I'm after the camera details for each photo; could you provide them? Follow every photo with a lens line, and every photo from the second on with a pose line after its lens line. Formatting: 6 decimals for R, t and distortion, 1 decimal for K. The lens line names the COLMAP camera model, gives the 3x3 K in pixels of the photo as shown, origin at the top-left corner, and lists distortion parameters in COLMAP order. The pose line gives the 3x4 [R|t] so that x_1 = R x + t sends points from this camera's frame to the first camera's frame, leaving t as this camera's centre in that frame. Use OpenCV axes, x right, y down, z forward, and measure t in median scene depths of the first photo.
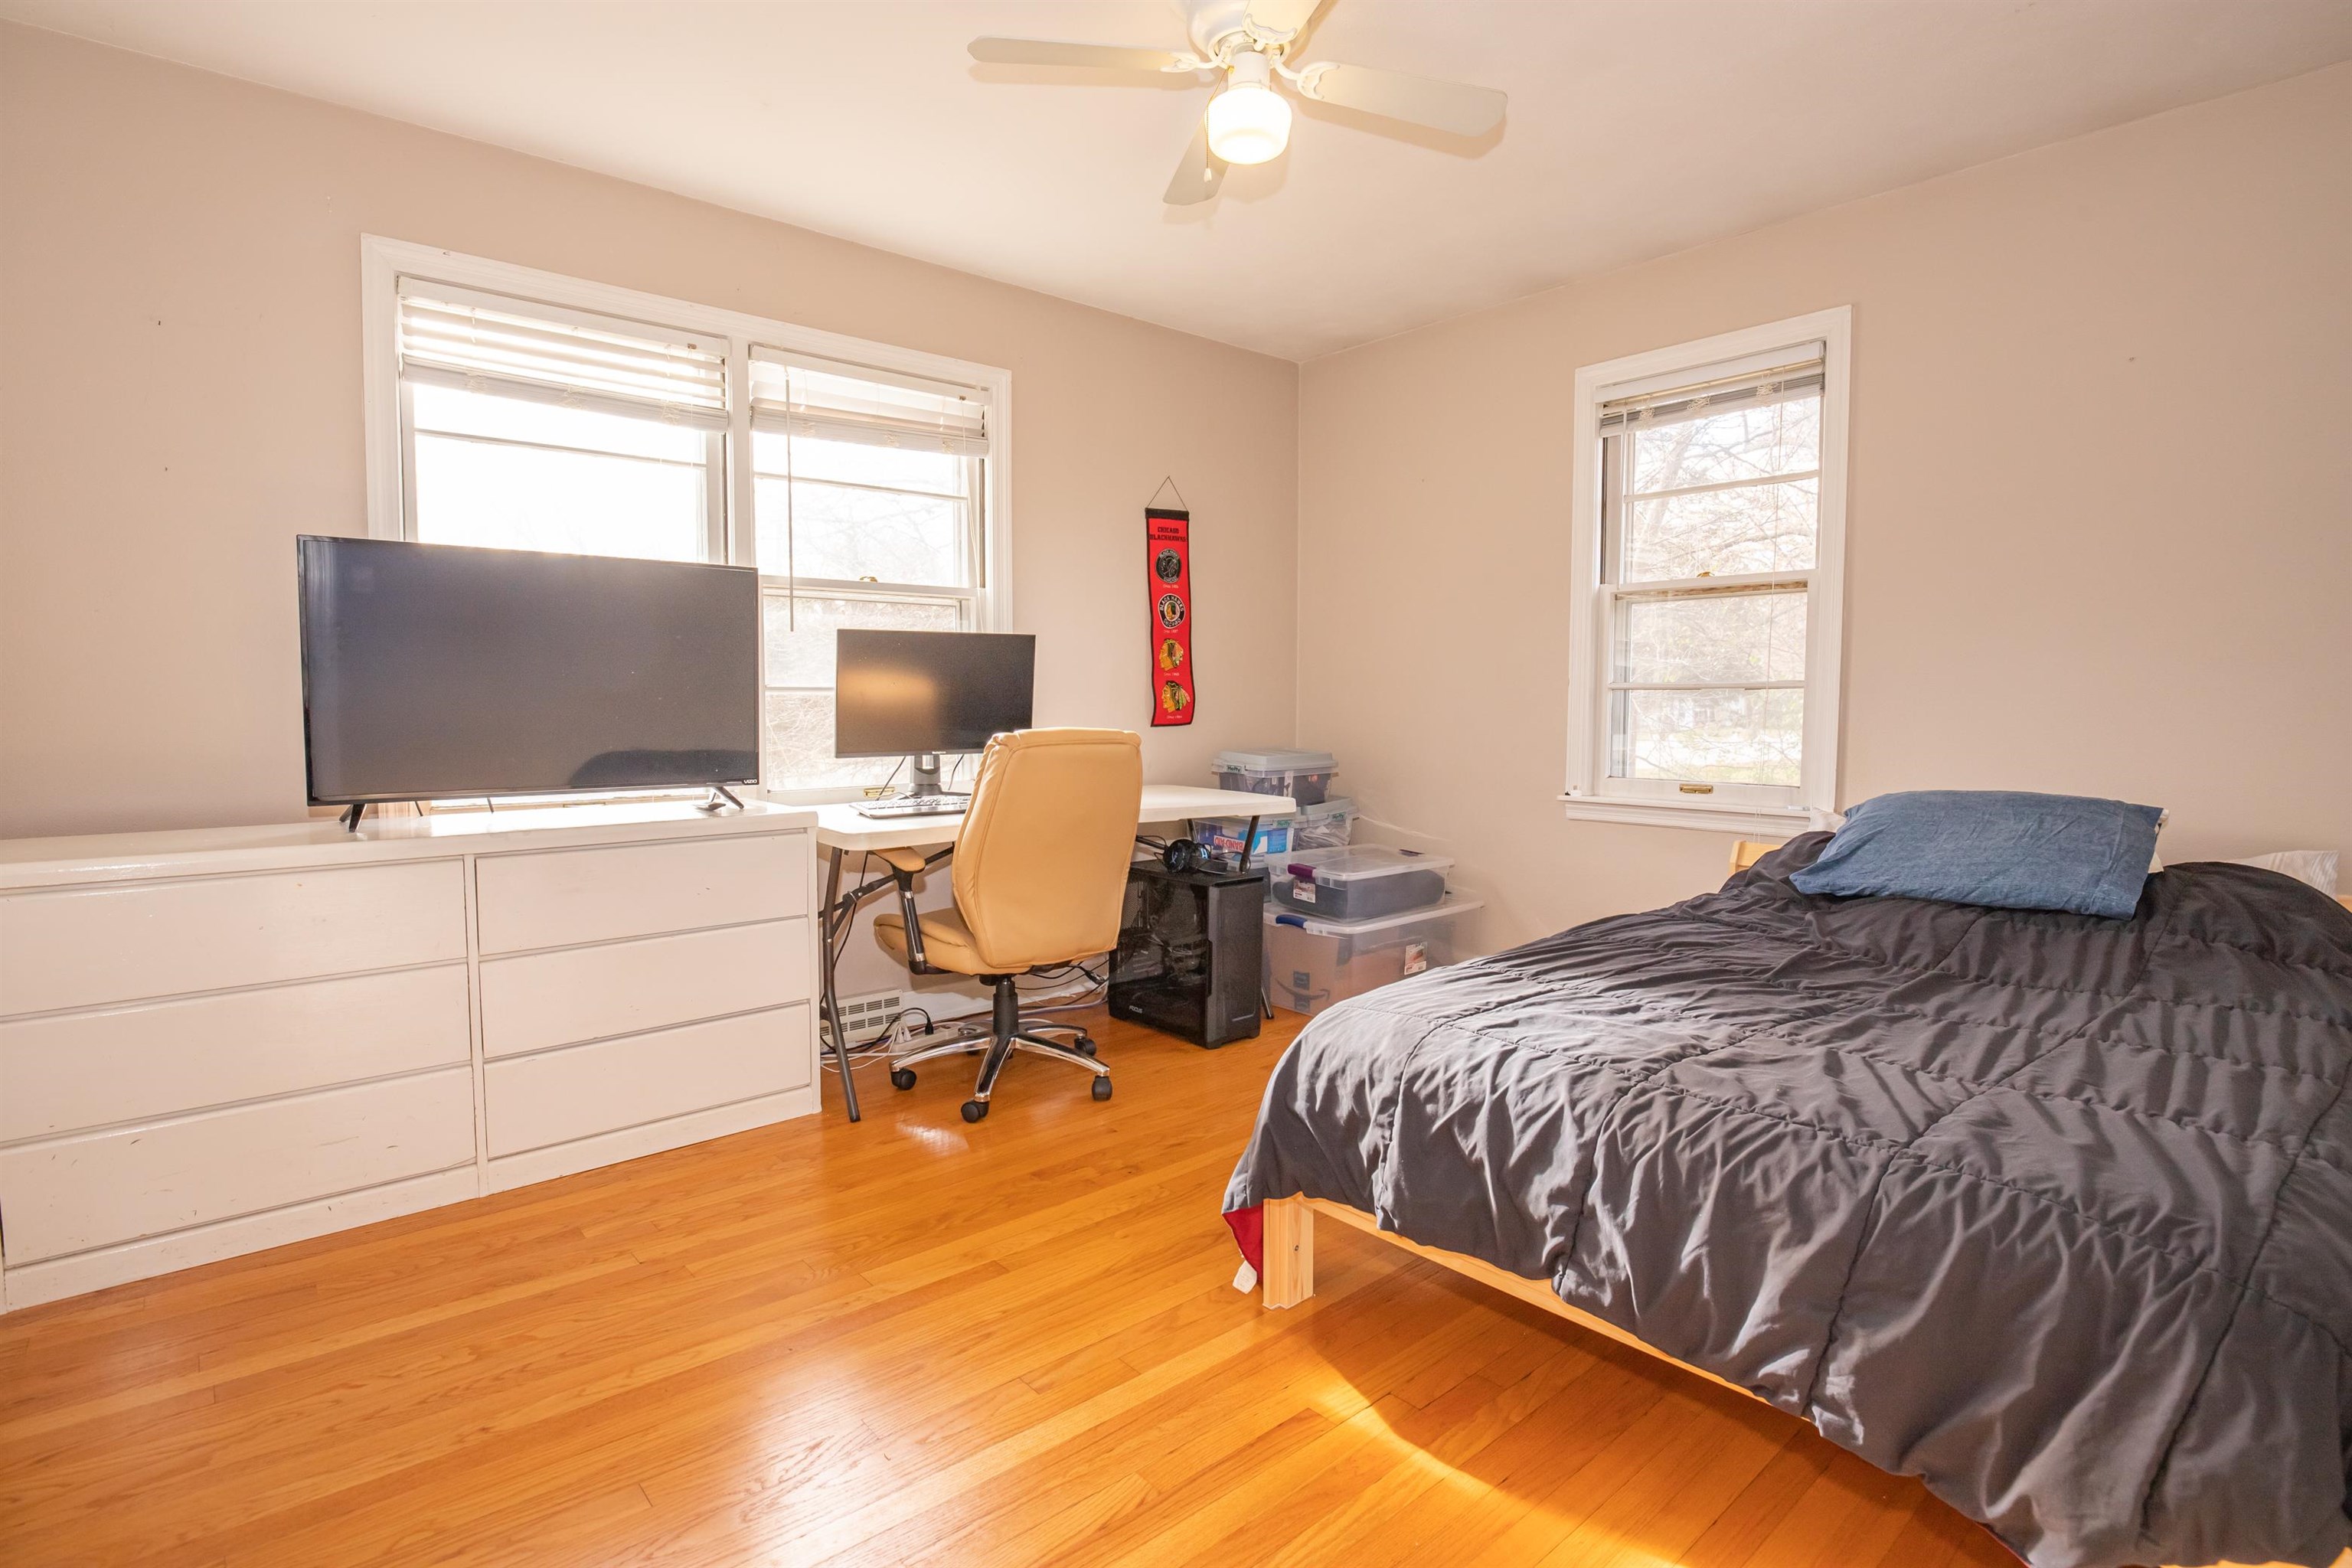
lens RADIAL K [[1143.1, 0, 1177.9], [0, 1143.1, 782.2], [0, 0, 1]] dist [-0.024383, -0.002000]
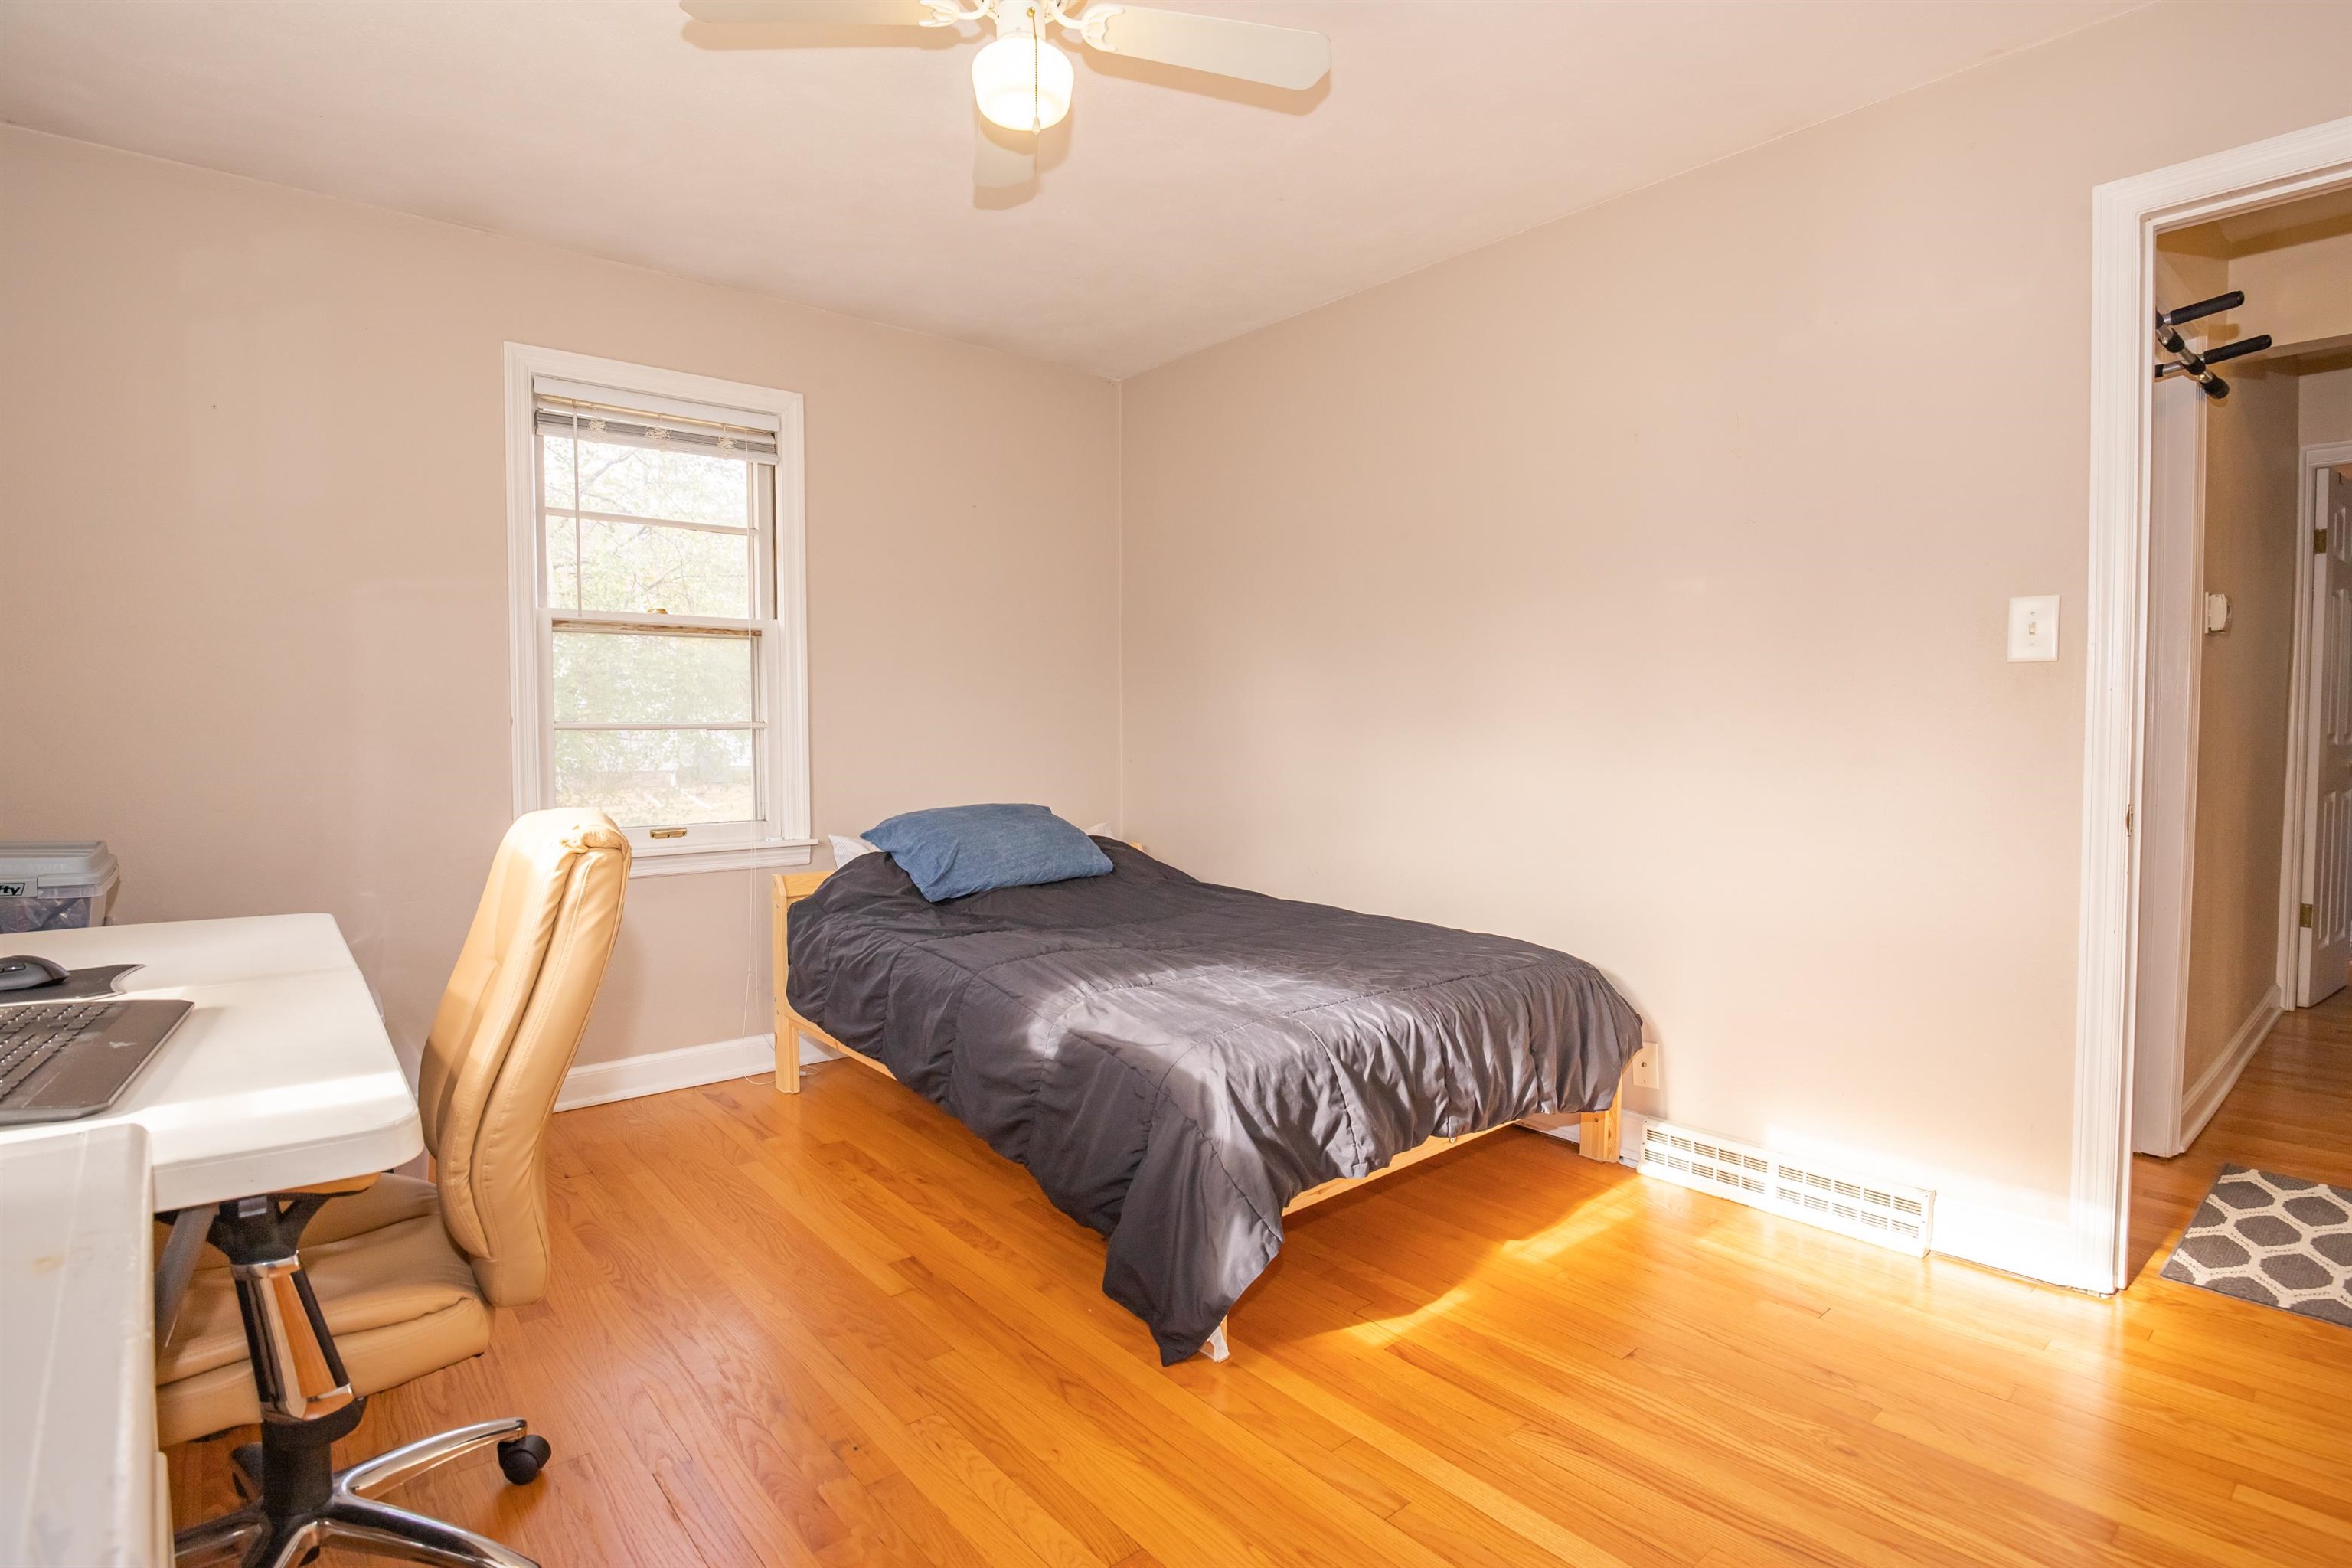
lens RADIAL K [[1143.1, 0, 1180.3], [0, 1143.1, 773.5], [0, 0, 1]] dist [-0.024383, -0.002000]
pose [[0.017964, -0.040019, 0.999037, -0.956305], [0.074577, 0.996469, 0.038575, -0.095472], [-0.997053, 0.073813, 0.020885, 1.052479]]
